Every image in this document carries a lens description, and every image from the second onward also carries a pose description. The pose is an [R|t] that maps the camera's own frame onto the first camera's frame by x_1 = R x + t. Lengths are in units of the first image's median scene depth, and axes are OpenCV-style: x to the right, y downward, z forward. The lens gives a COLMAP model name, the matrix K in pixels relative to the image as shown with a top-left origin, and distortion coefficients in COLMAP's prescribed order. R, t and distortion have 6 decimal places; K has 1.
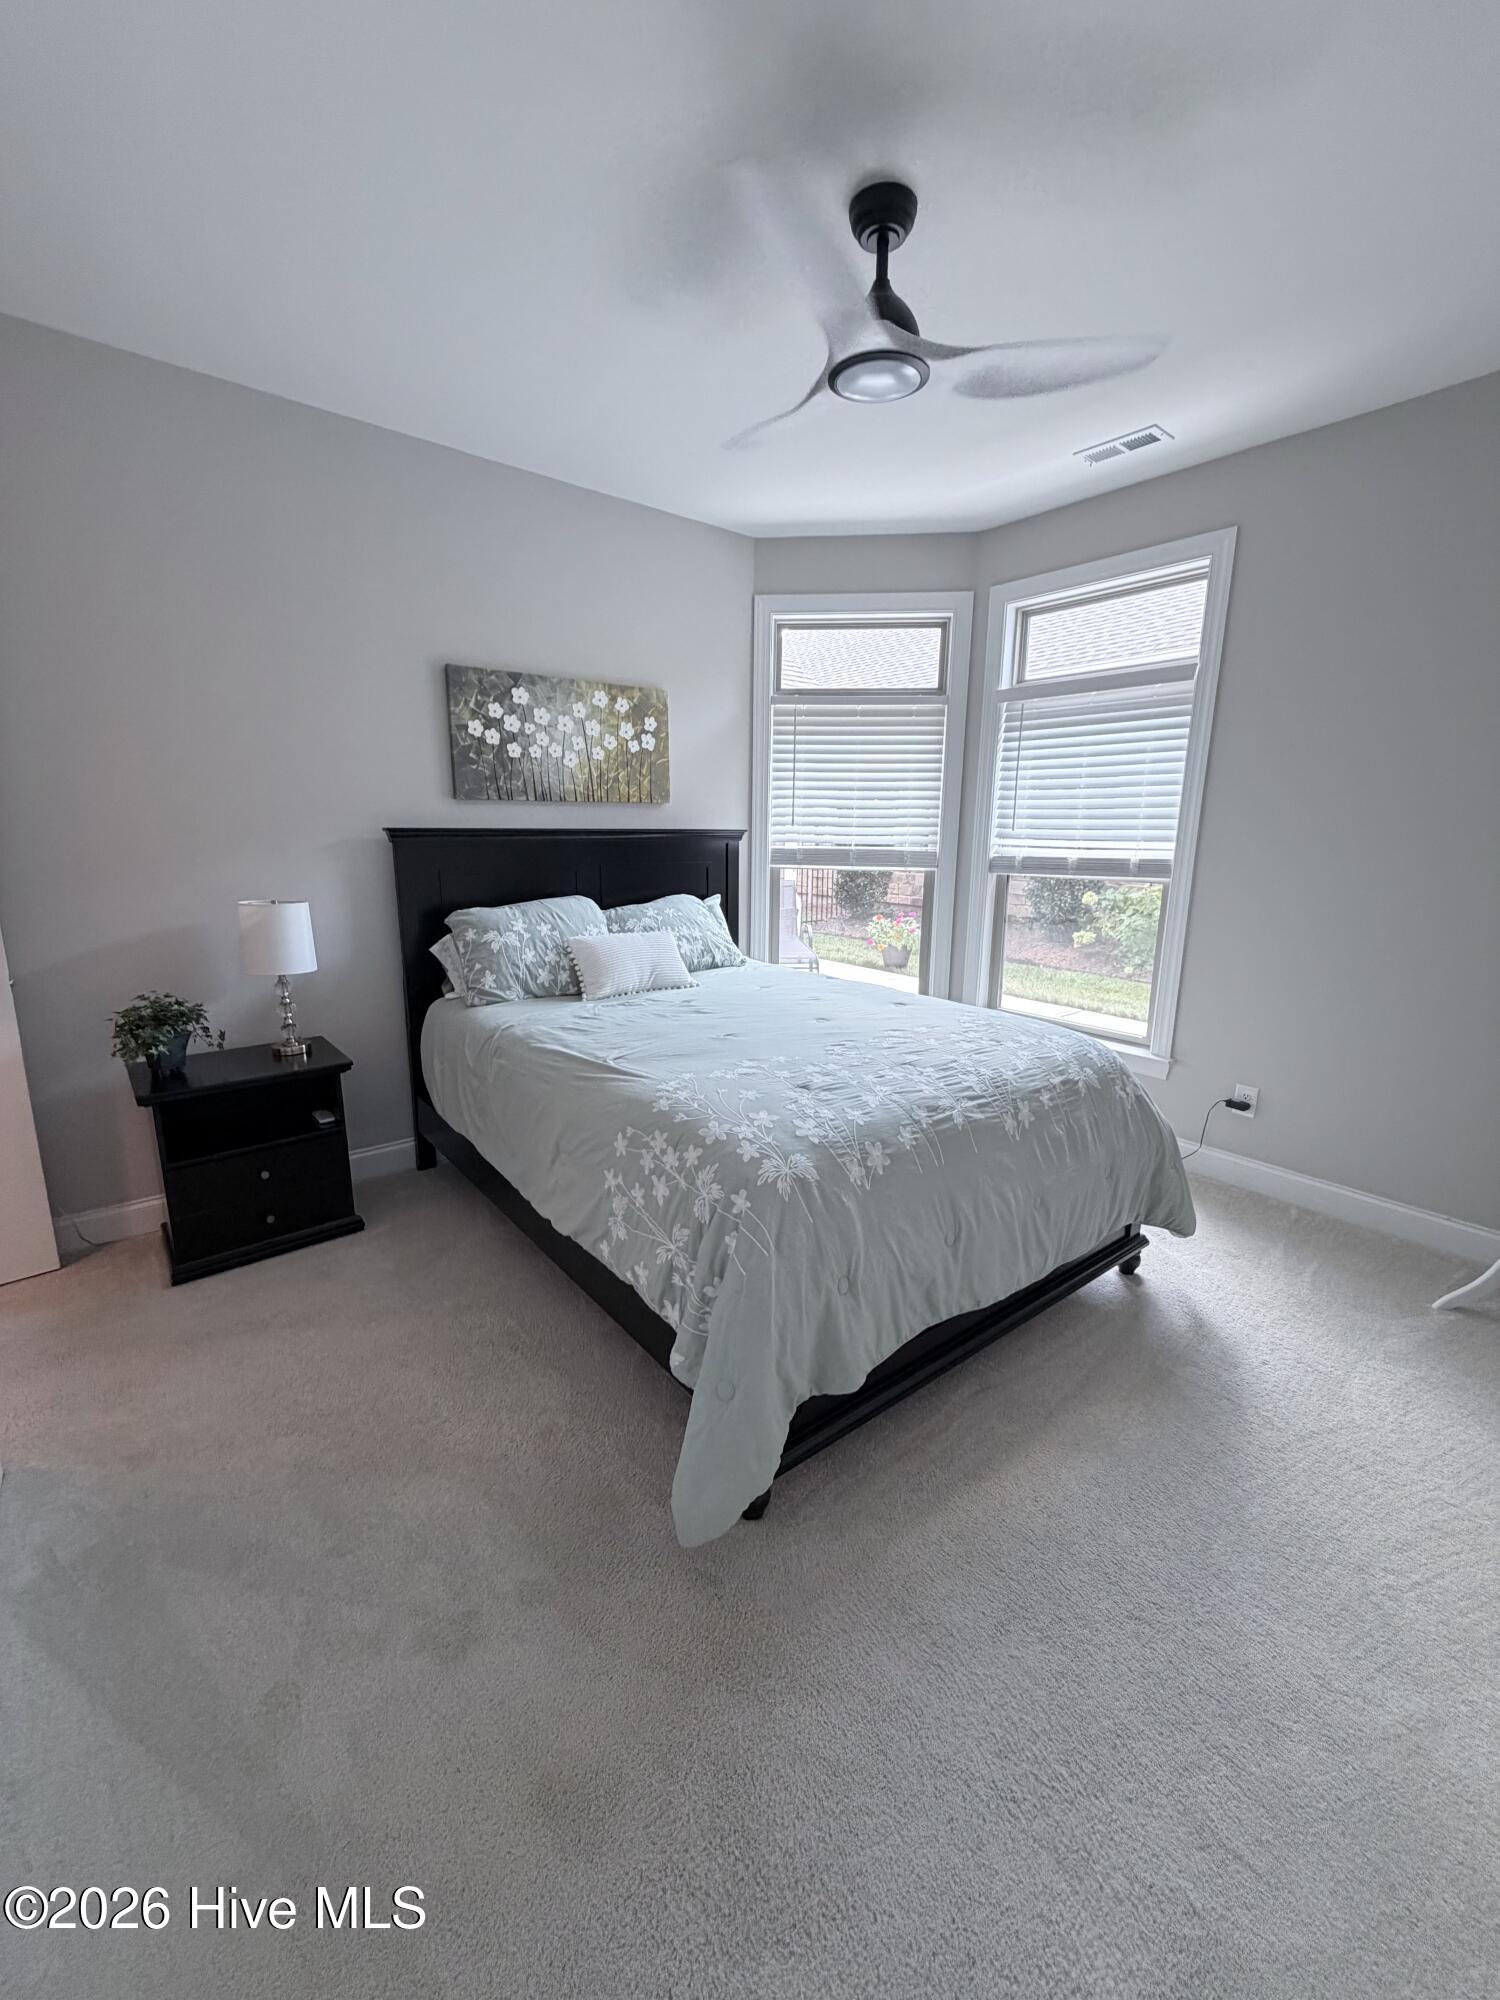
lens RADIAL K [[797.6, 0, 749.5], [0, 797.6, 998.1], [0, 0, 1]] dist [-0.002208, 0.000895]
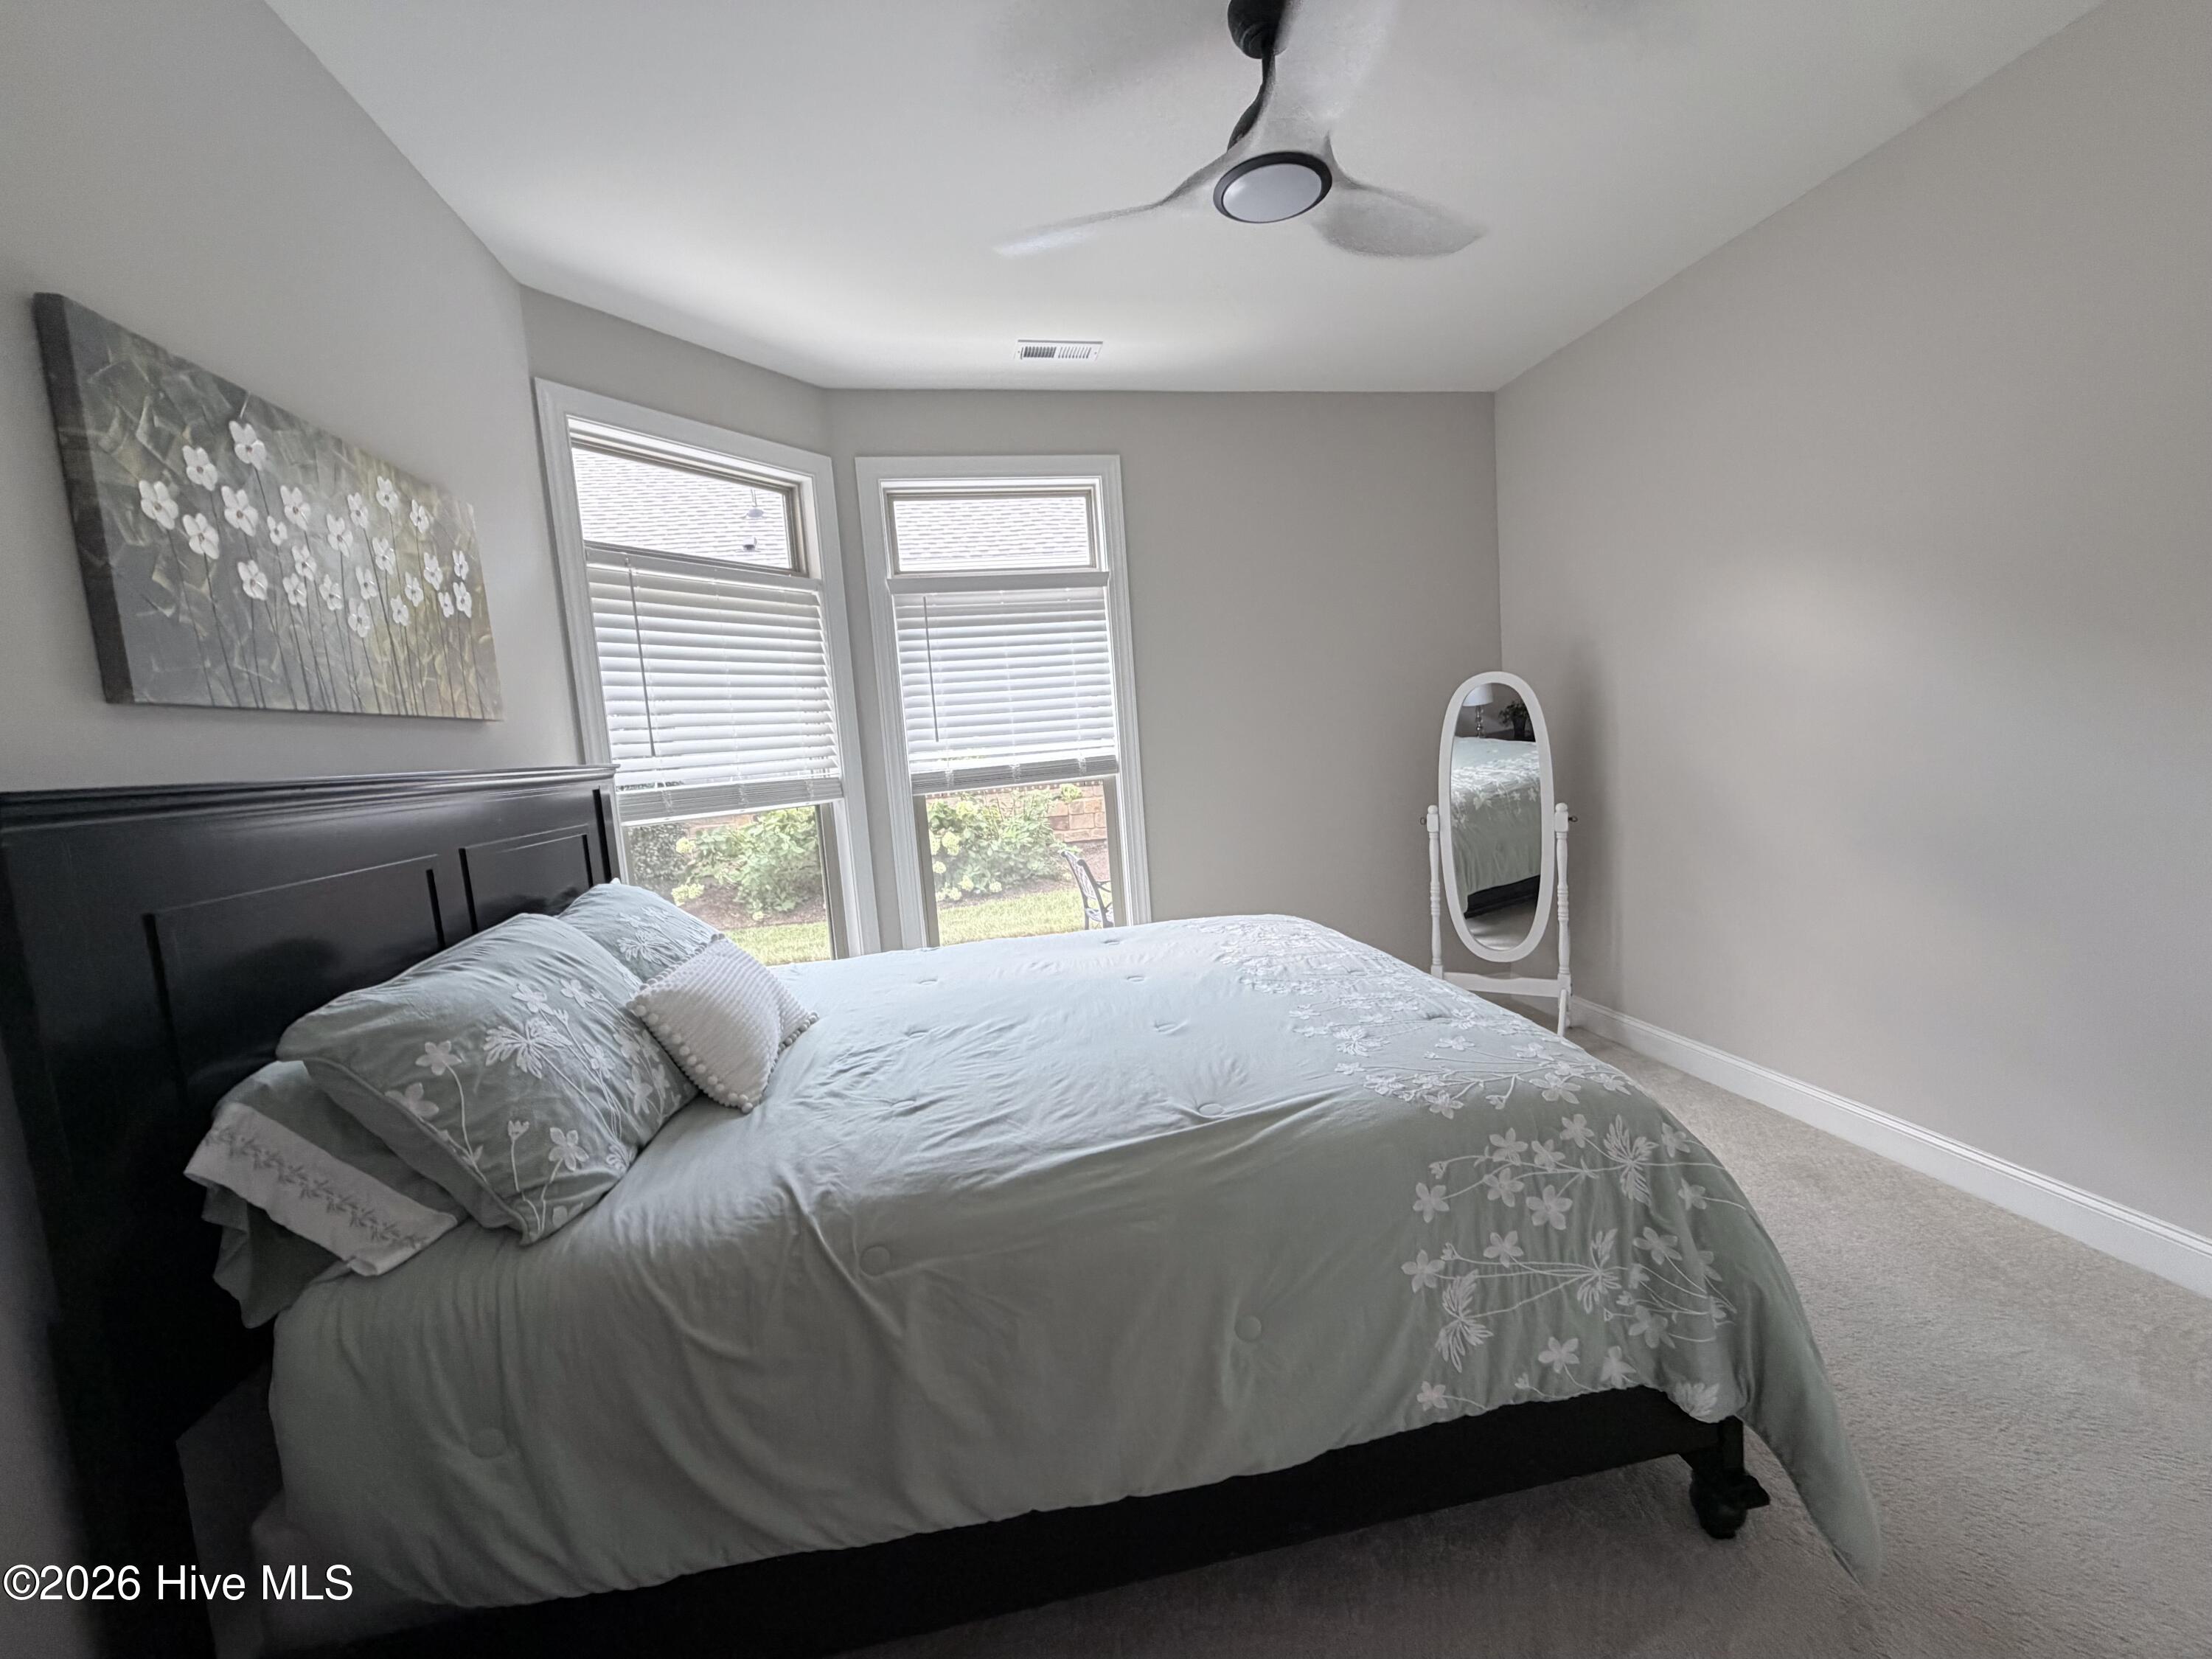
lens RADIAL K [[882.2, 0, 1101.0], [0, 882.2, 834.9], [0, 0, 1]] dist [-0.002208, 0.000895]
pose [[0.473487, -0.138942, 0.869773, -0.484253], [0.260210, 0.965470, 0.012576, -0.093430], [-0.841487, 0.220369, 0.493292, 0.477488]]
